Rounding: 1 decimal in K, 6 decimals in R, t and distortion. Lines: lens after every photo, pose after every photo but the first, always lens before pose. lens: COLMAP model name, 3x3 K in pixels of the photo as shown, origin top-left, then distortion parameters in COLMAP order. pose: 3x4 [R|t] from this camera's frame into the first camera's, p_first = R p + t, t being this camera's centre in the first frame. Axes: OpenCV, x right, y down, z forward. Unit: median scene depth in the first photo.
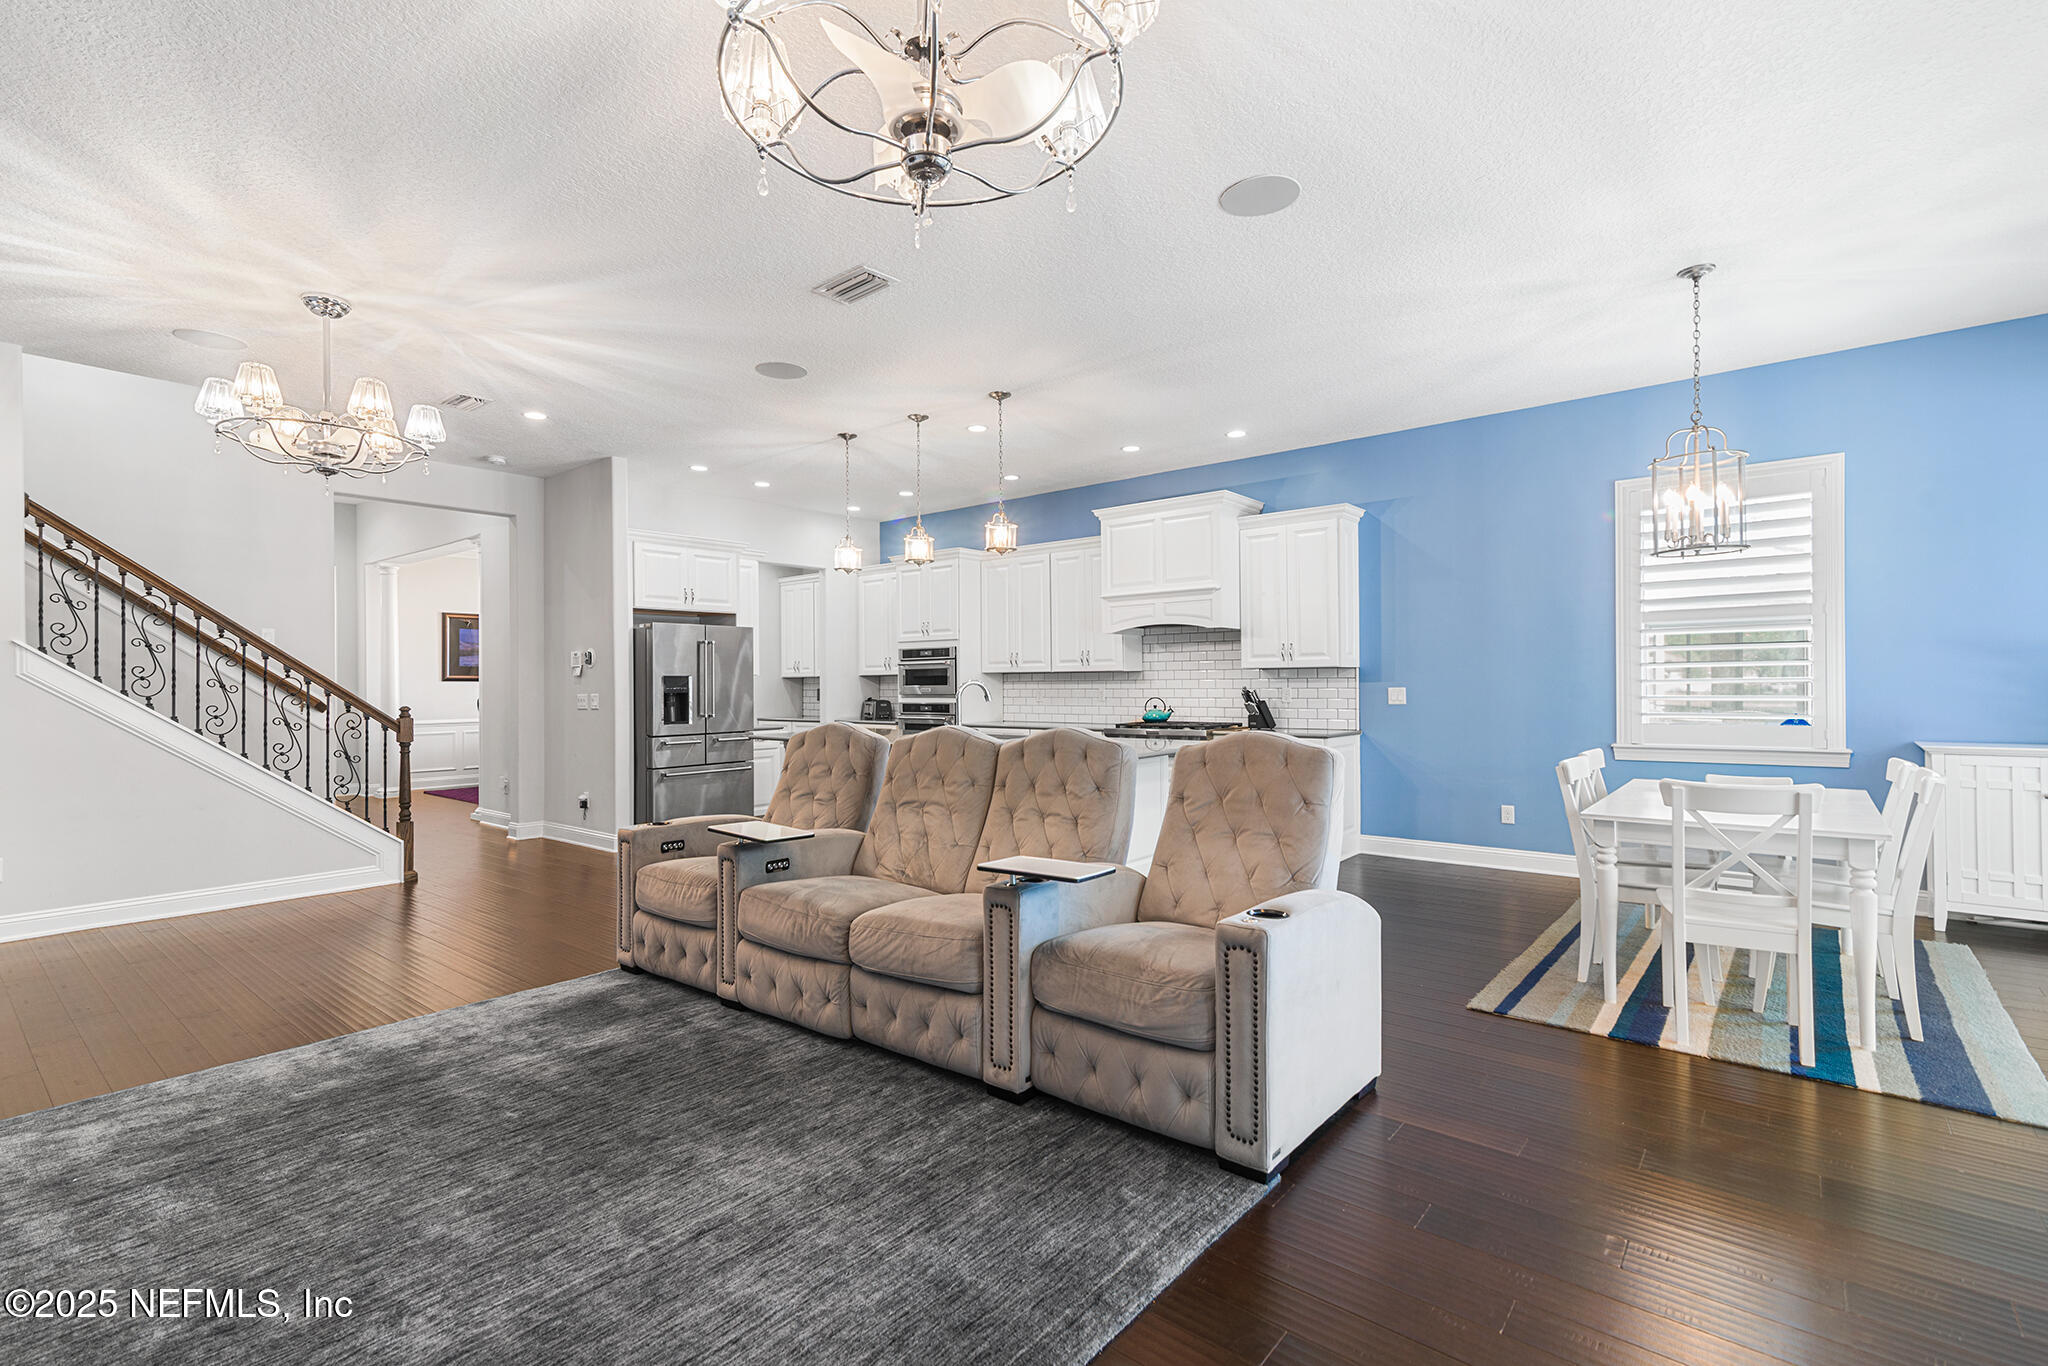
lens RADIAL K [[931.9, 0, 1024.0], [0, 931.9, 683.0], [0, 0, 1]] dist [0.014098, -0.000617]
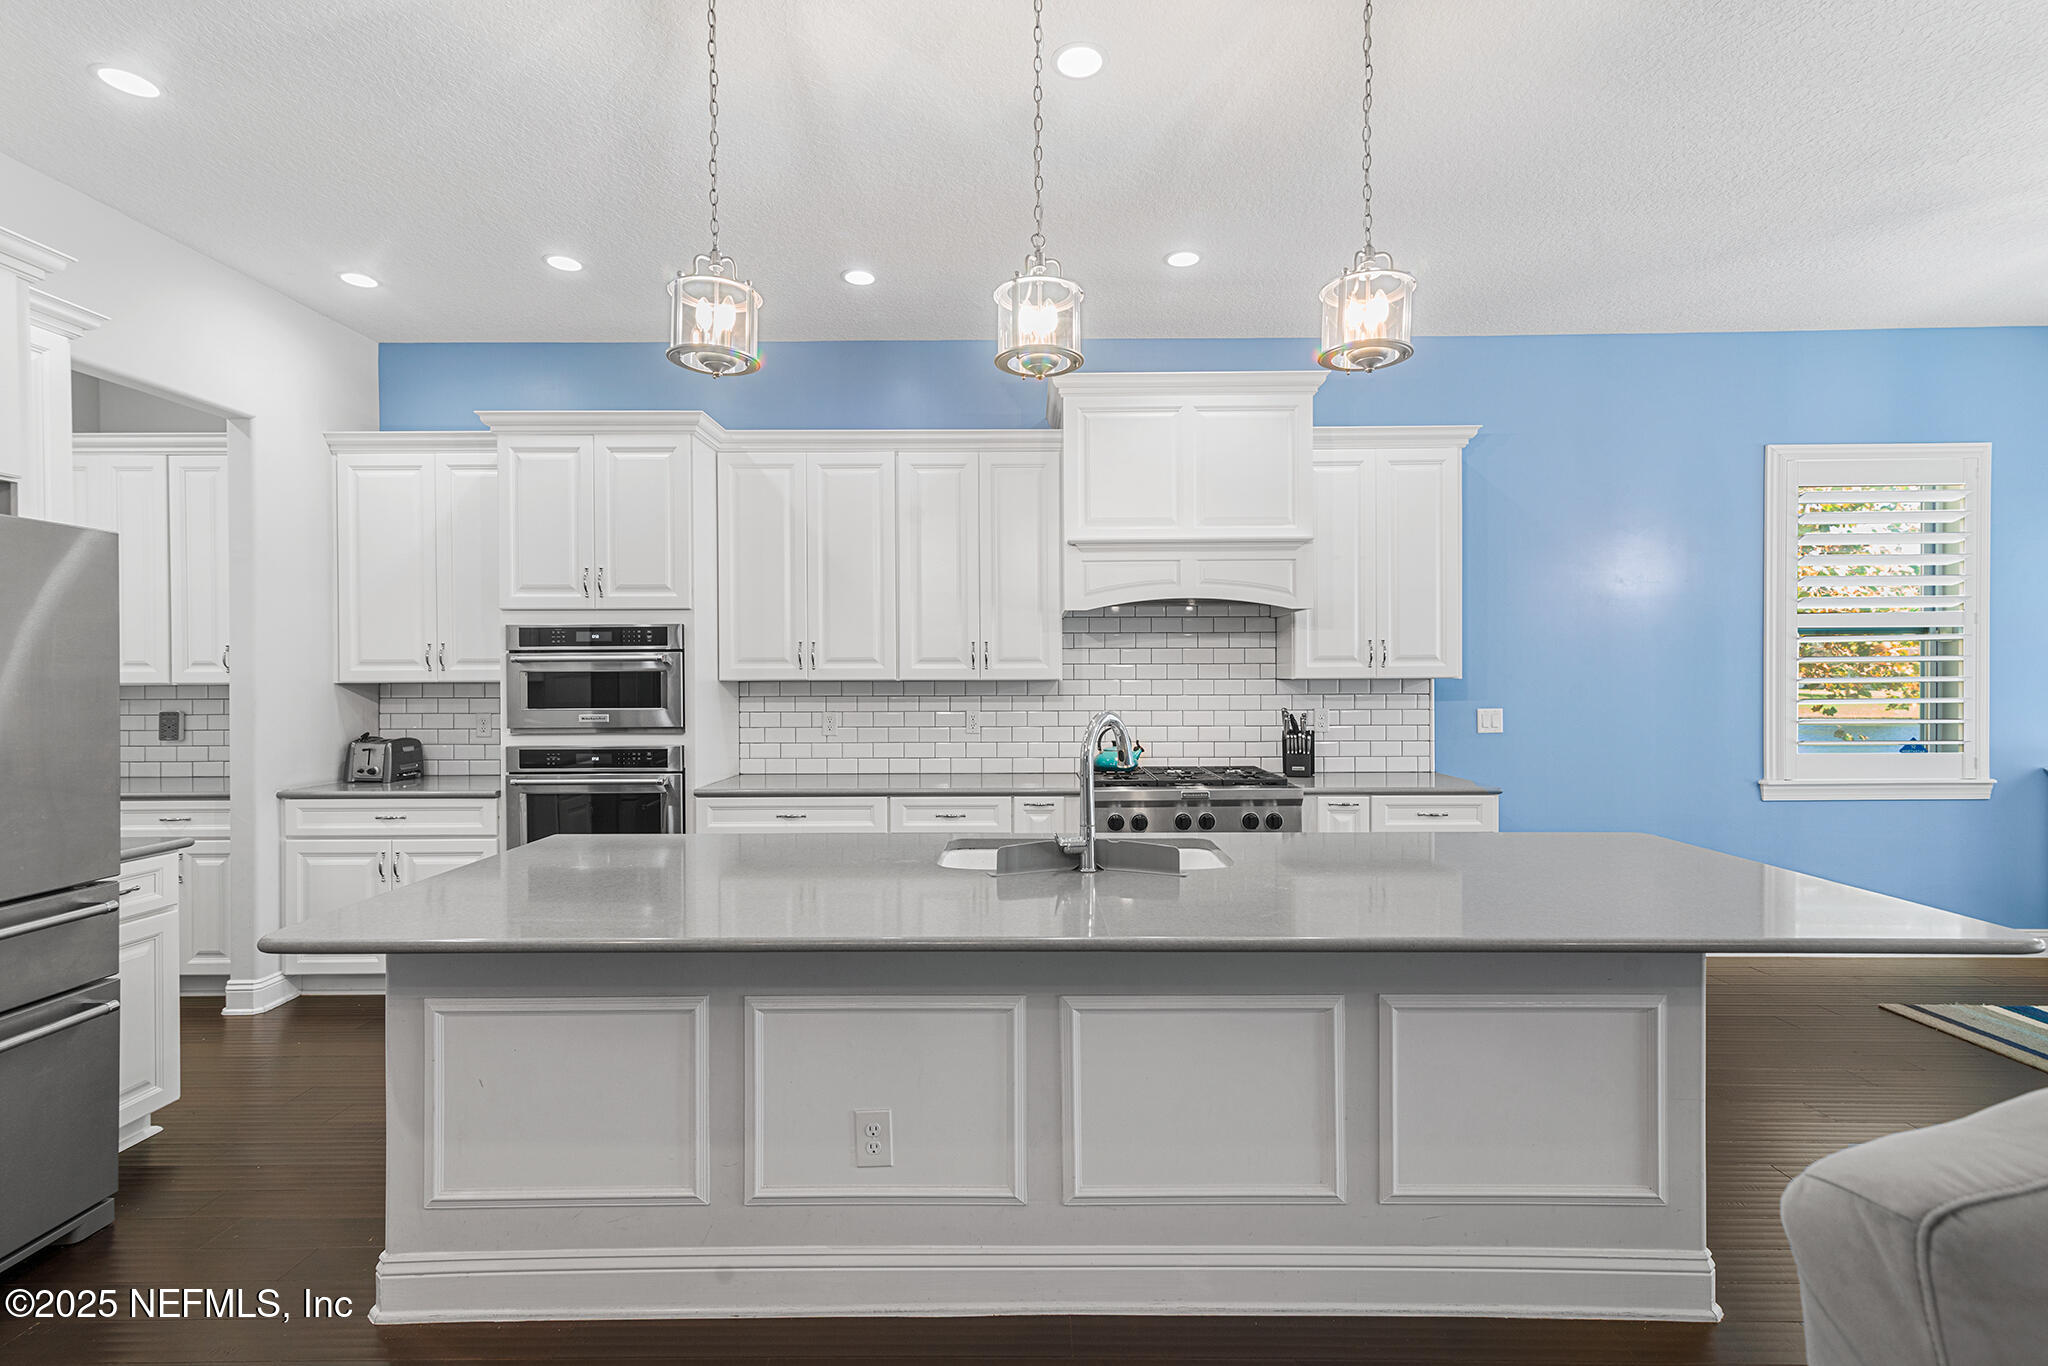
lens RADIAL K [[931.9, 0, 1024.0], [0, 931.9, 683.0], [0, 0, 1]] dist [0.014098, -0.000617]
pose [[0.776109, 0.000548, 0.630599, -0.266930], [-0.003239, 0.999990, 0.003118, -0.013392], [-0.630591, -0.004463, 0.776102, 0.605512]]
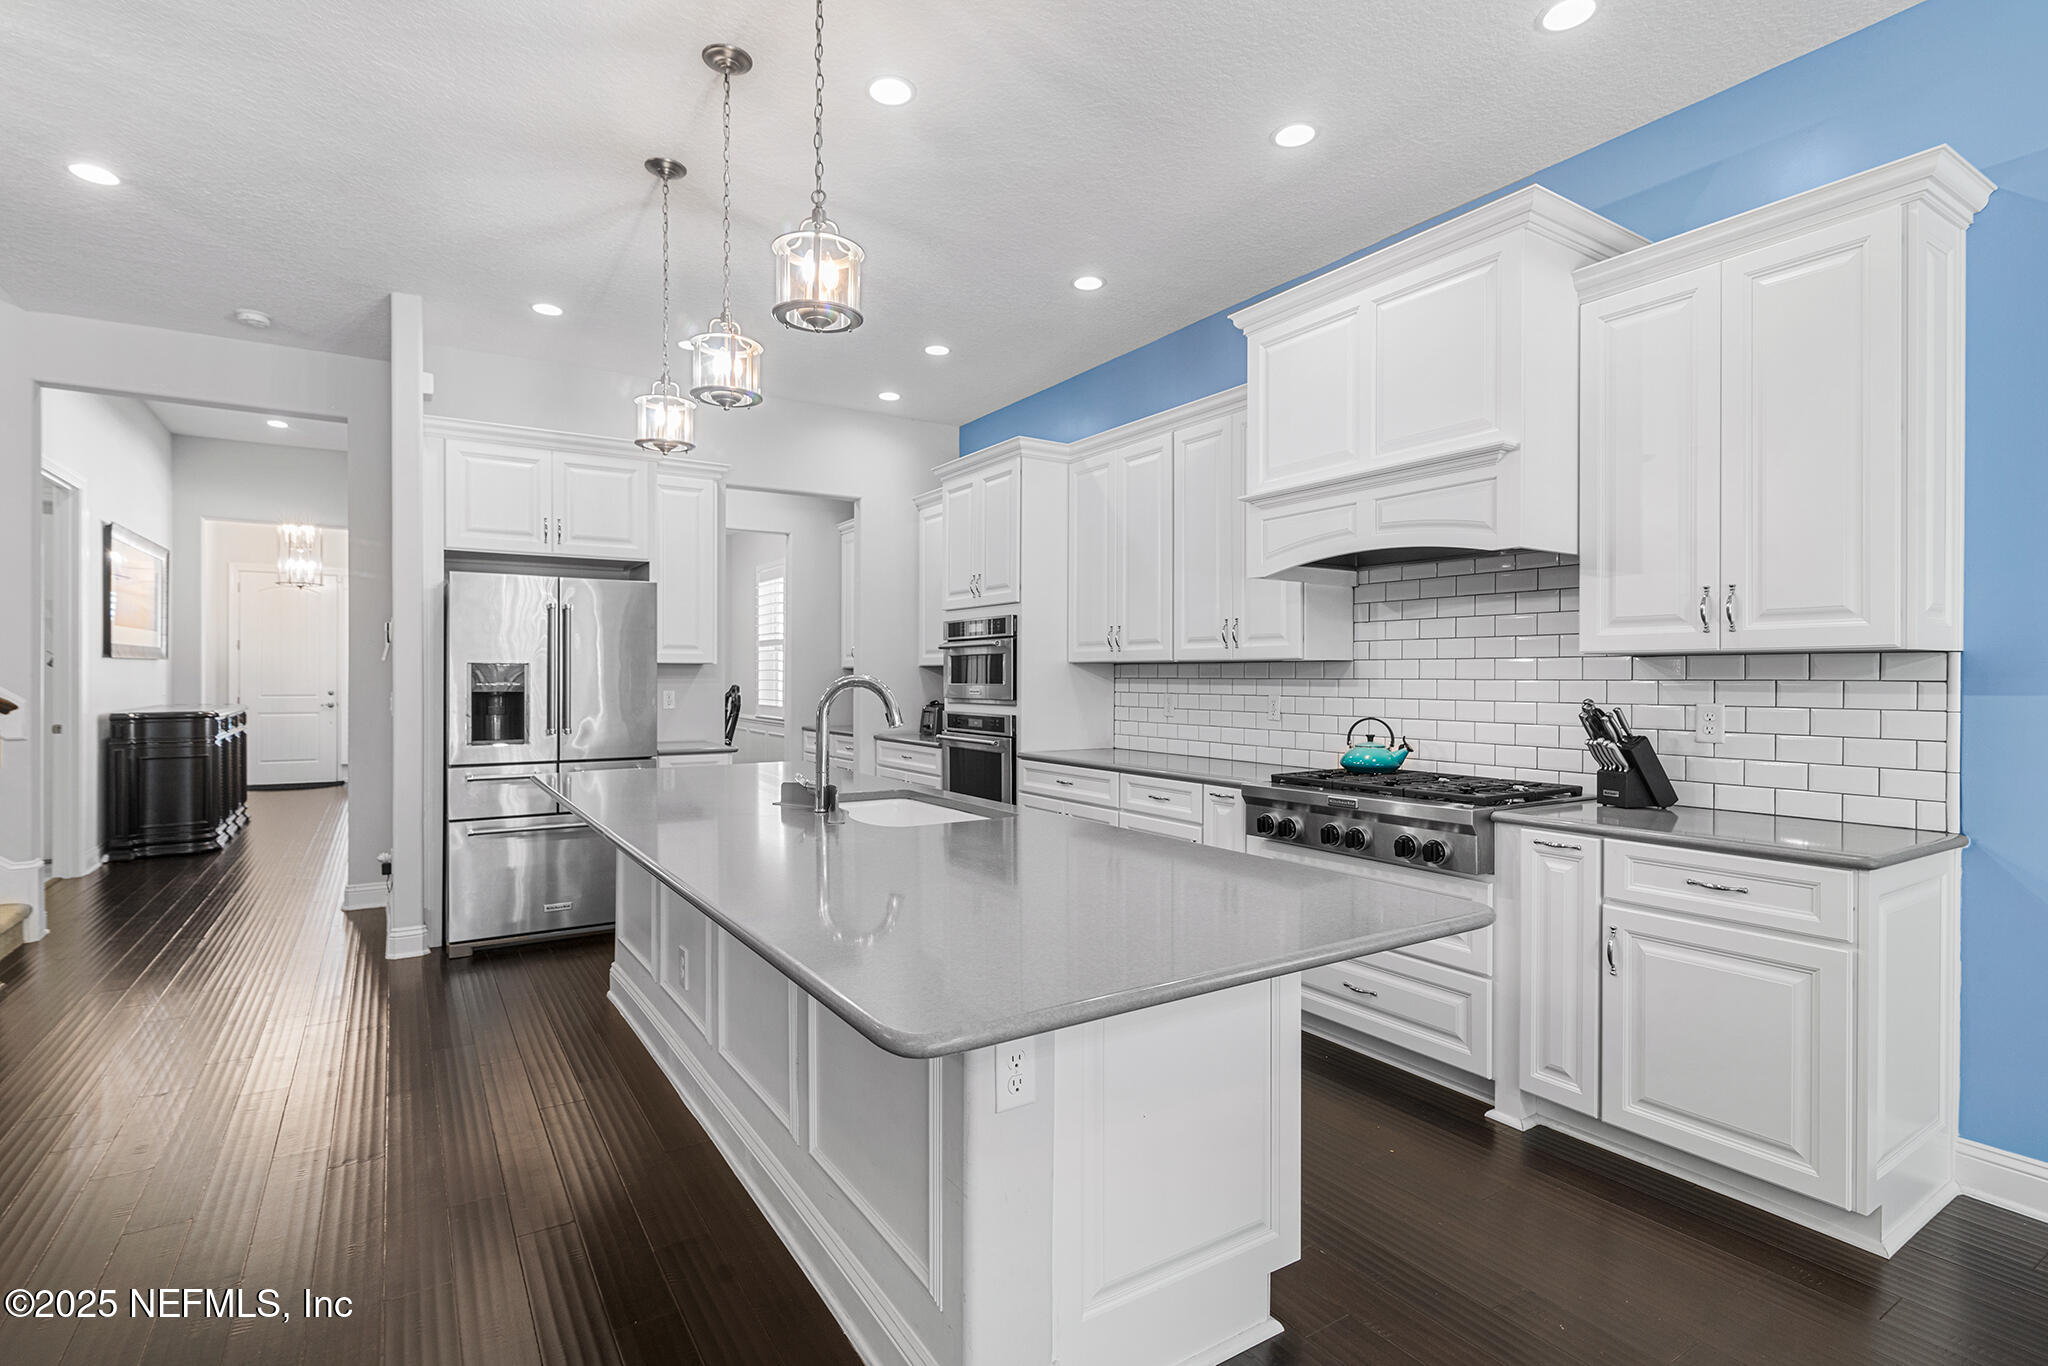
lens RADIAL K [[983.0, 0, 1024.0], [0, 983.0, 683.0], [0, 0, 1]] dist [0.003251, 0.000743]
pose [[0.951661, 0.013403, -0.306858, 0.129340], [-0.011076, 0.999895, 0.009326, -0.004301], [0.306951, -0.005477, 0.951710, 0.499649]]
